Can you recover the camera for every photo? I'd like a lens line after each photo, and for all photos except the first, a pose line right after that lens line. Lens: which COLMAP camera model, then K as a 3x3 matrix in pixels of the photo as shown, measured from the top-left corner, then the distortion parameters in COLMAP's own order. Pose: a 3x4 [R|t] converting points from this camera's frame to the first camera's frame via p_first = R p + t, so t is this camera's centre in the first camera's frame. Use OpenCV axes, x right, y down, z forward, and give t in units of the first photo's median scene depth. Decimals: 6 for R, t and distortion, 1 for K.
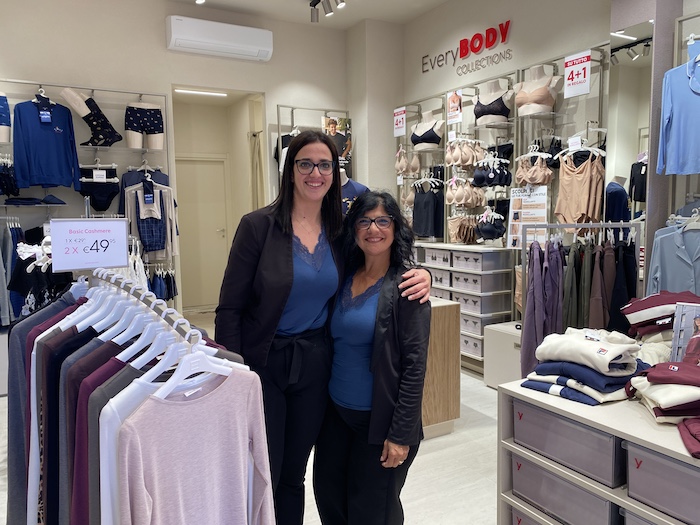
lens RADIAL K [[534.7, 0, 350.1], [0, 534.7, 261.5], [0, 0, 1]] dist [0.011436, 0.000428]
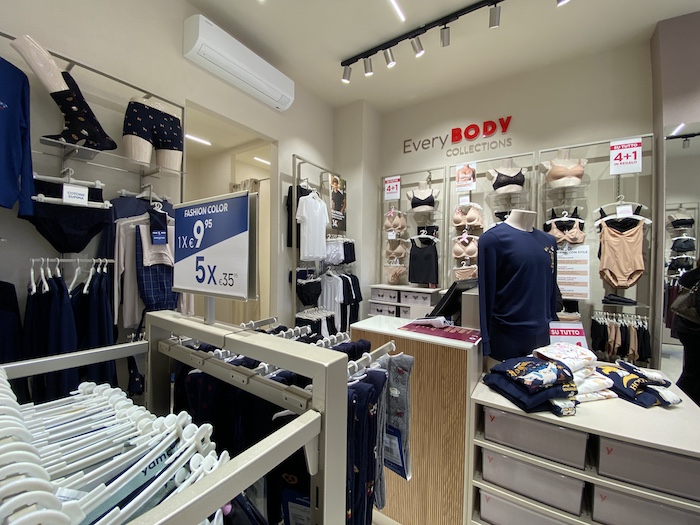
lens RADIAL K [[280.7, 0, 352.5], [0, 280.7, 265.5], [0, 0, 1]] dist [-0.000450, -0.013652]
pose [[0.889600, 0.014318, 0.456516, -0.322407], [0.017630, 0.997687, -0.065646, -0.053148], [-0.456400, 0.066447, 0.887290, 0.572711]]
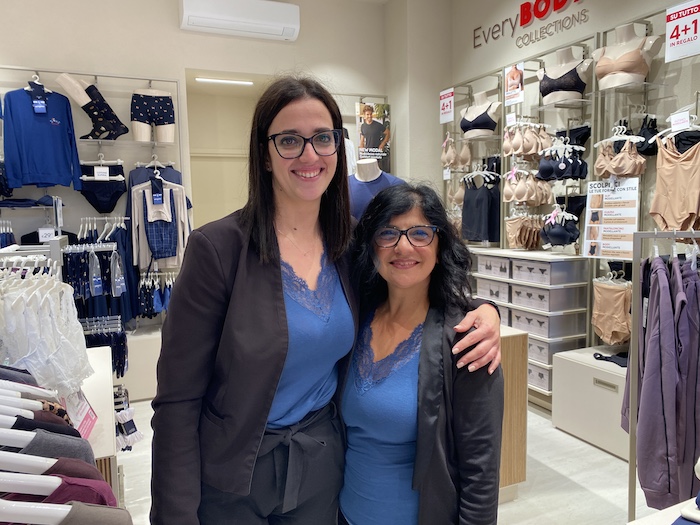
lens RADIAL K [[540.5, 0, 346.4], [0, 540.5, 260.7], [0, 0, 1]] dist [0.008597, 0.008783]
pose [[0.996001, 0.001258, -0.089333, 0.012335], [-0.001193, 0.999999, 0.000790, -0.016916], [0.089333, -0.000680, 0.996002, 0.146034]]
